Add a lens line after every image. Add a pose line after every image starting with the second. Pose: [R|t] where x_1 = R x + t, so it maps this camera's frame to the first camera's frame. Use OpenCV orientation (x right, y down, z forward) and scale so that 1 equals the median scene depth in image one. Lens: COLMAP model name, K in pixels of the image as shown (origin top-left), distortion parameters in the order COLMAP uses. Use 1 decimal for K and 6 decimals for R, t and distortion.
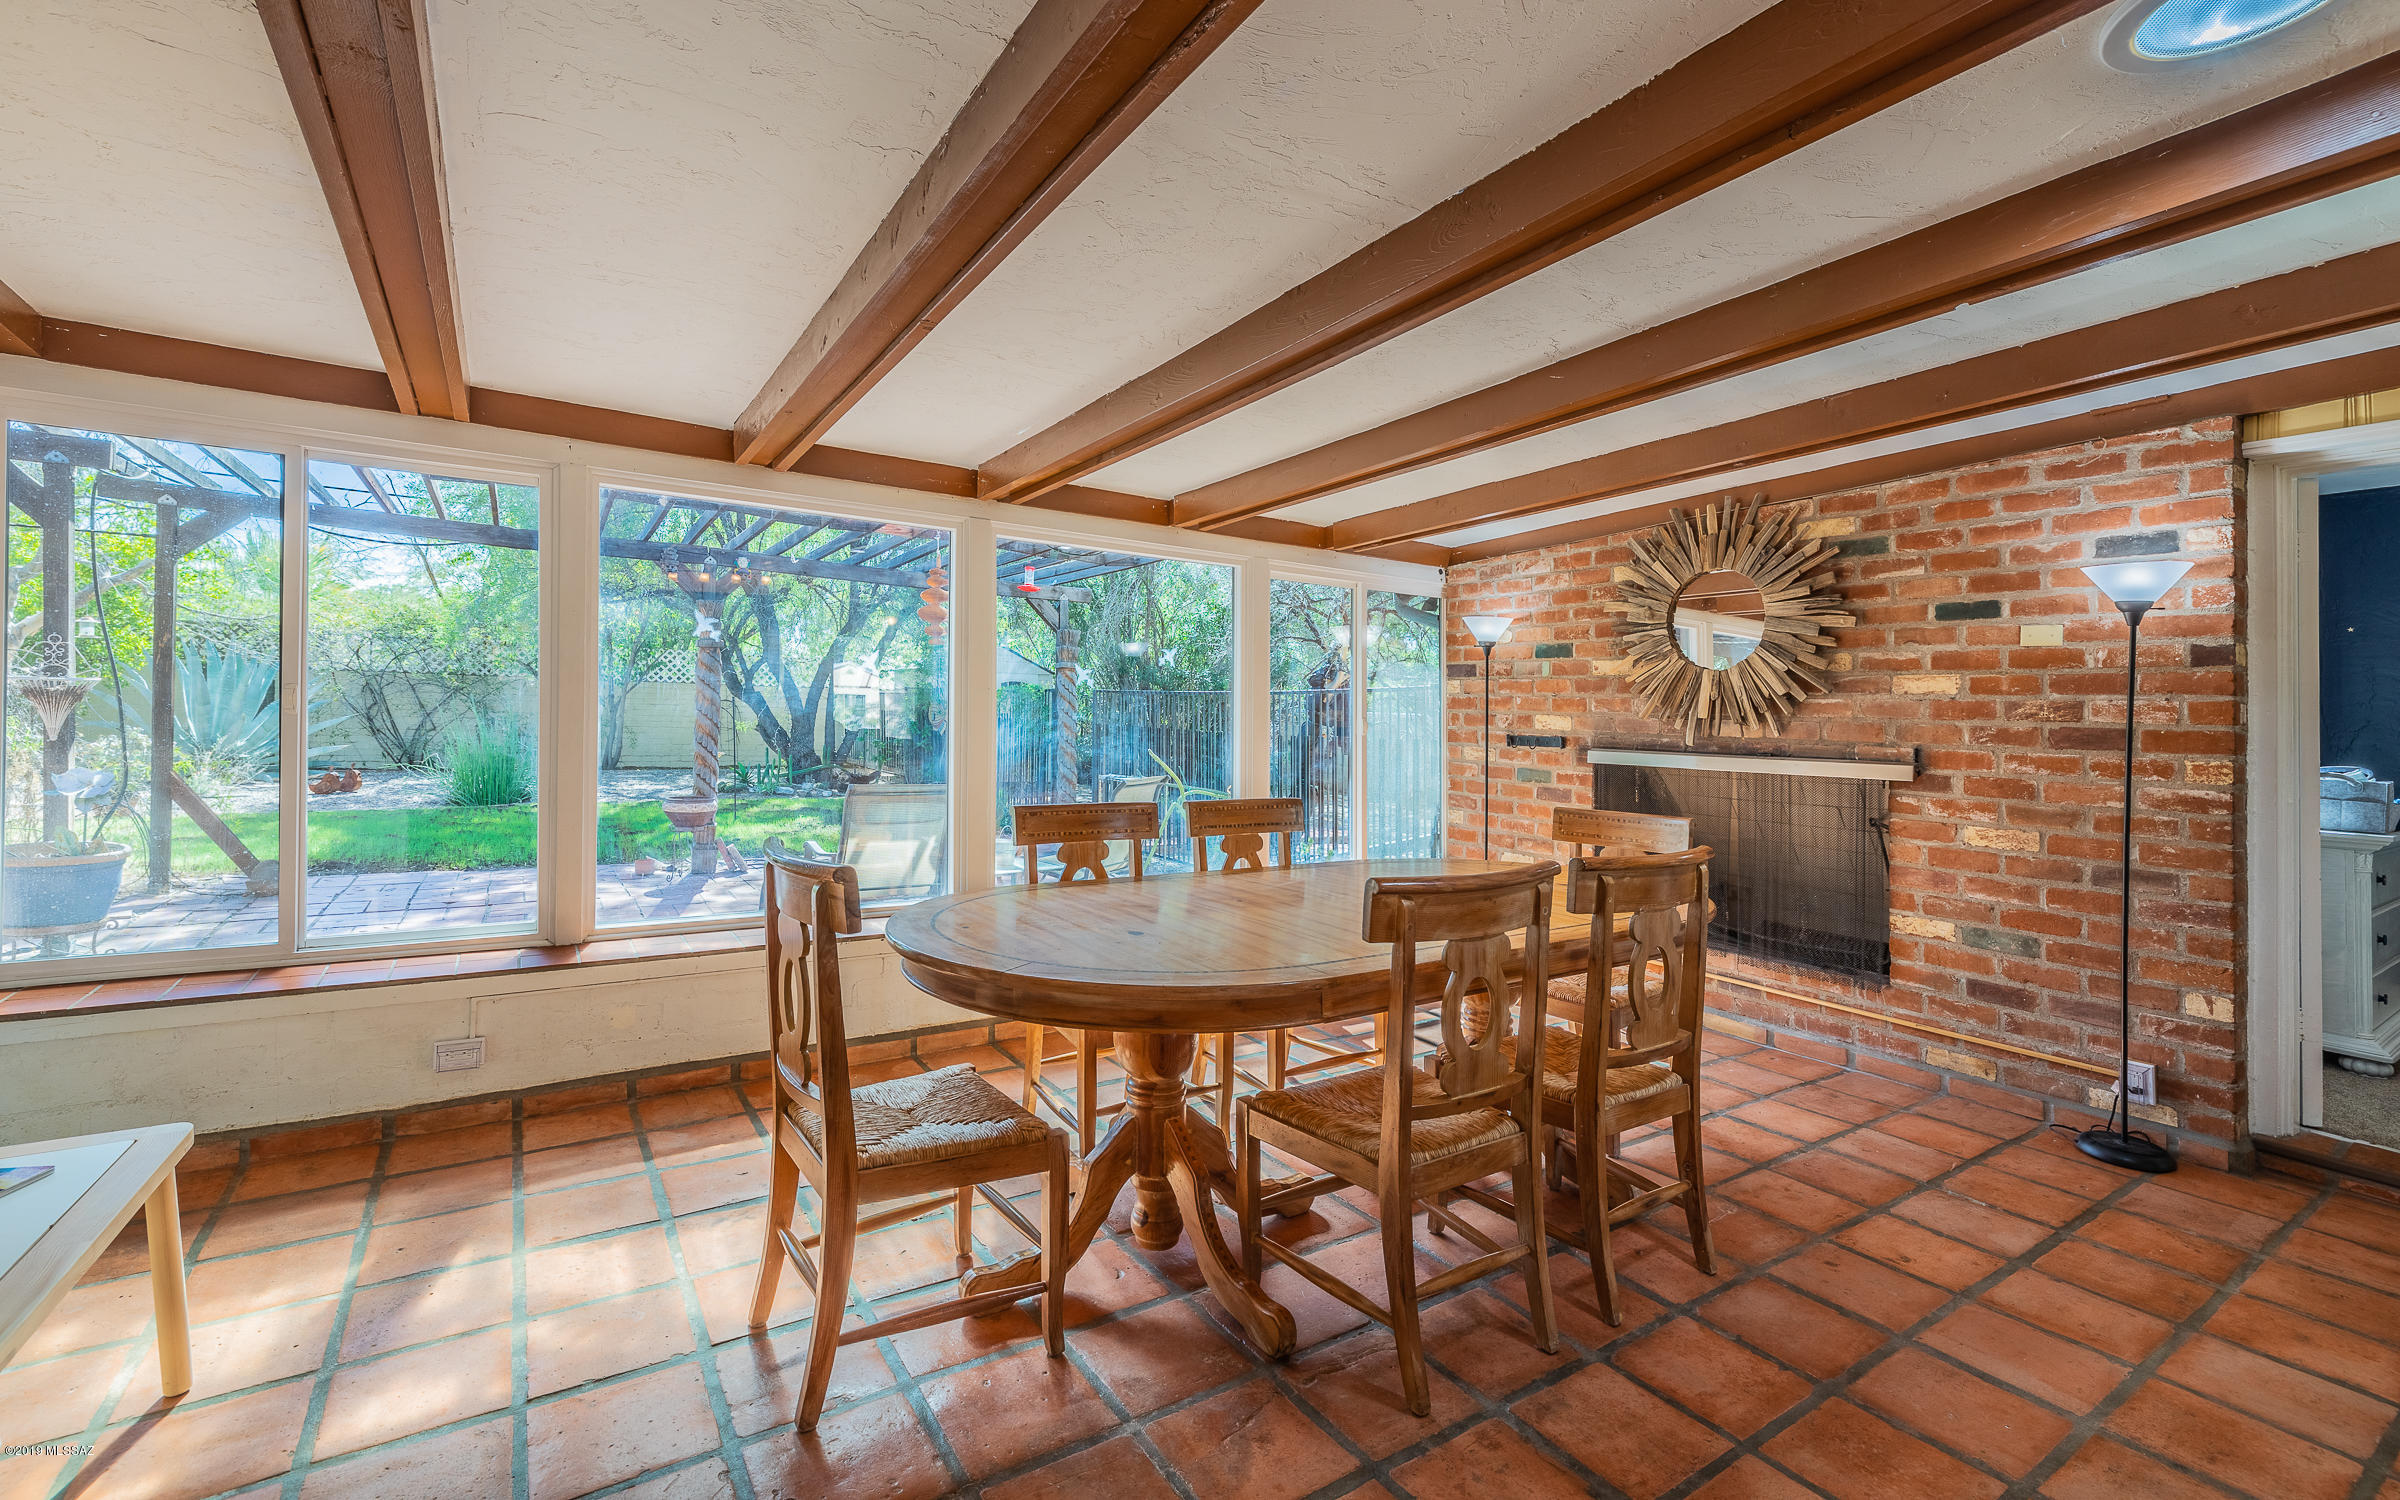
lens RADIAL K [[1039.7, 0, 1200.8], [0, 1039.7, 727.4], [0, 0, 1]] dist [0.000541, -0.000038]
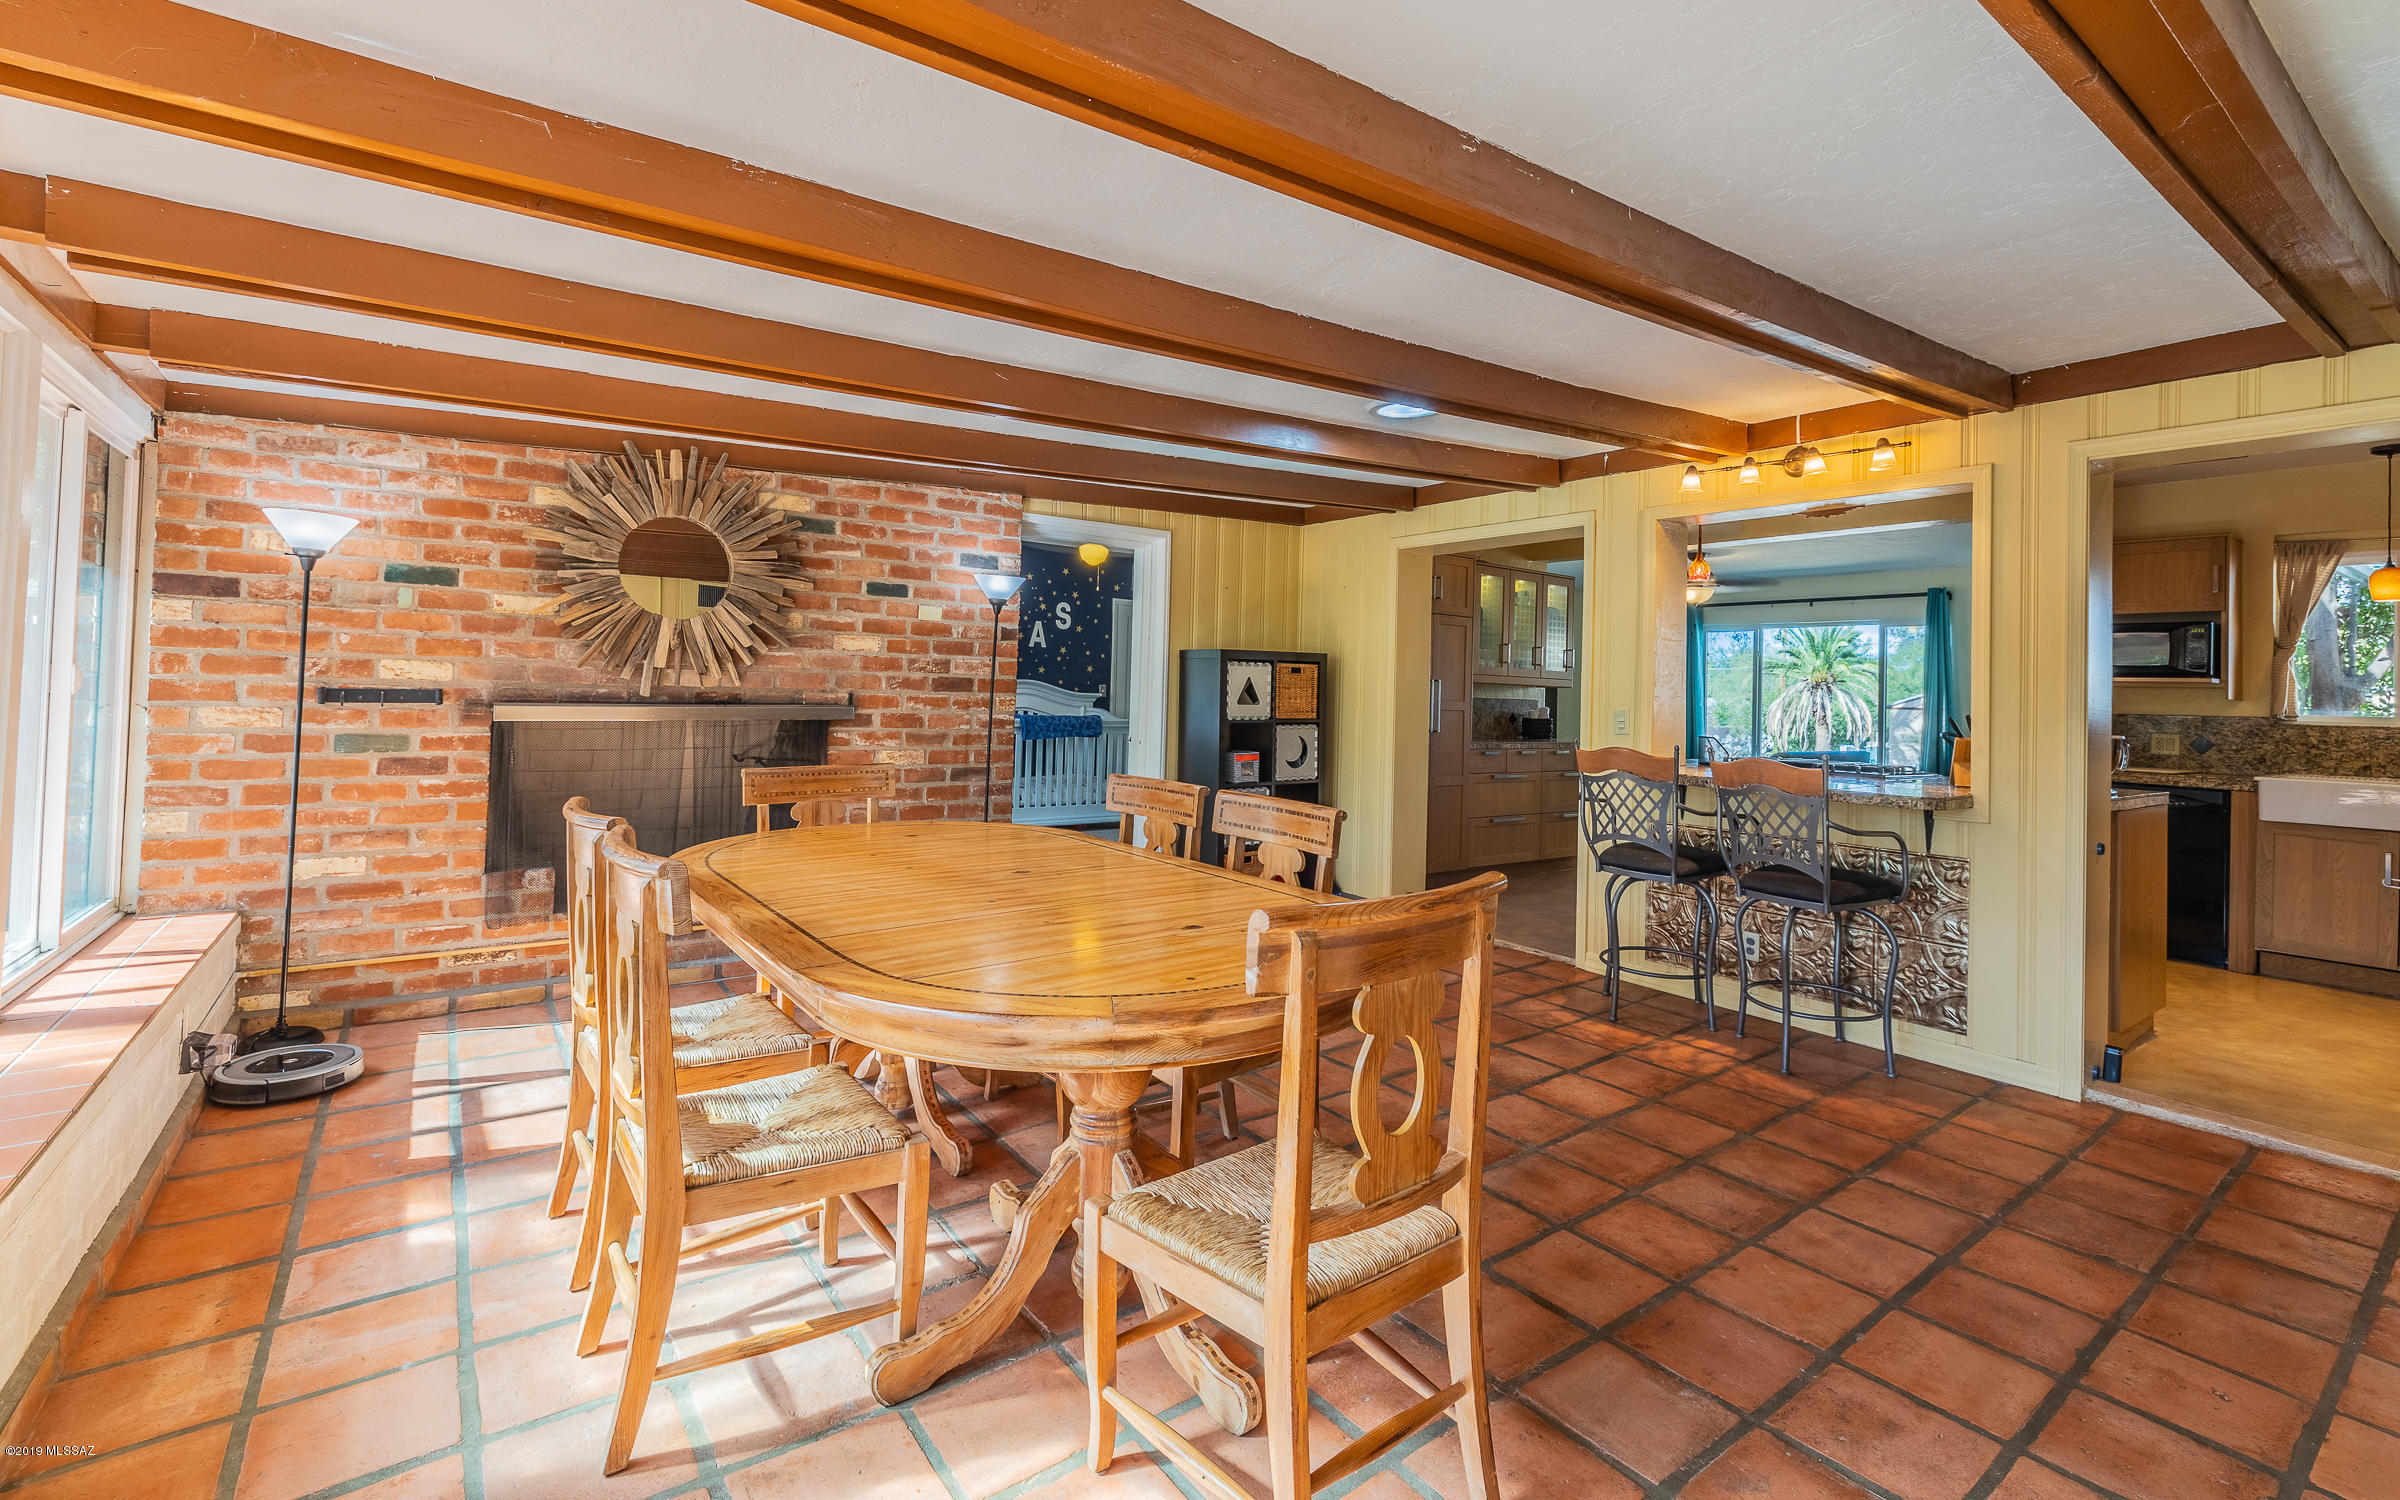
lens RADIAL K [[1039.7, 0, 1180.3], [0, 1039.7, 674.2], [0, 0, 1]] dist [0.000541, -0.000038]
pose [[-0.043843, -0.001757, 0.999037, -0.573985], [-0.003704, 0.999992, 0.001596, -0.006542], [-0.999032, -0.003631, -0.043849, 0.633100]]
